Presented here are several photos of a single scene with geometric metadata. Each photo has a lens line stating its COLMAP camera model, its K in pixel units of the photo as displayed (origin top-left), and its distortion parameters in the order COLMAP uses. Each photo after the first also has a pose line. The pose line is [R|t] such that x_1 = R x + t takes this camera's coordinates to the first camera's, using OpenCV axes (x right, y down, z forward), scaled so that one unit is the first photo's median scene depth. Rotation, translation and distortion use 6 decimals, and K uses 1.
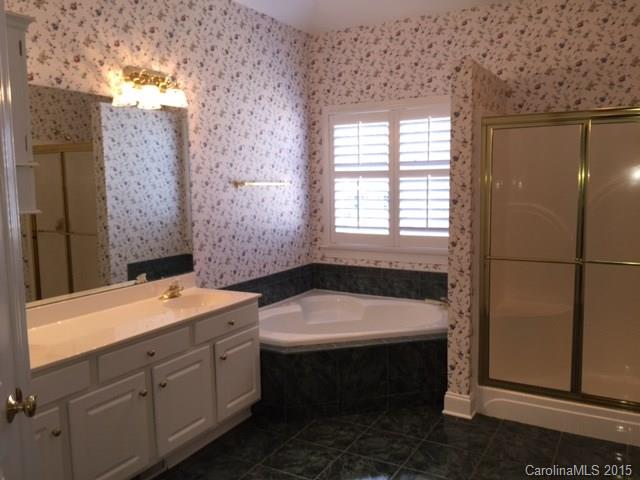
lens RADIAL K [[554.0, 0, 319.9], [0, 554.0, 239.9], [0, 0, 1]] dist [0.035261, -0.027308]
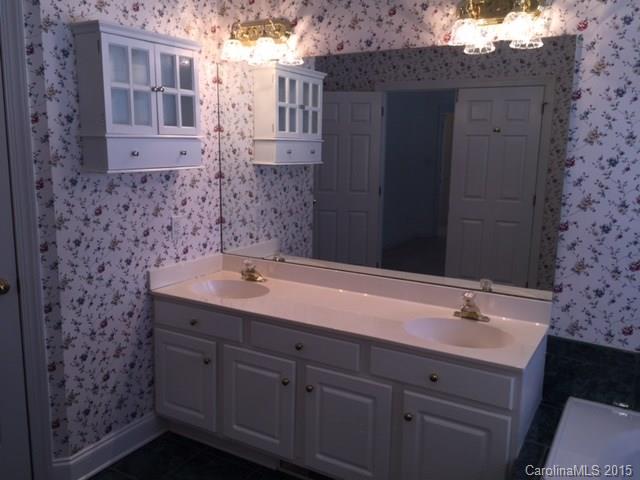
lens RADIAL K [[554.0, 0, 319.3], [0, 554.0, 240.8], [0, 0, 1]] dist [0.035261, -0.027308]
pose [[-0.030966, 0.184784, -0.982291, 0.479581], [-0.121869, 0.974732, 0.187204, -0.118038], [0.992063, 0.125508, -0.007664, 0.903428]]
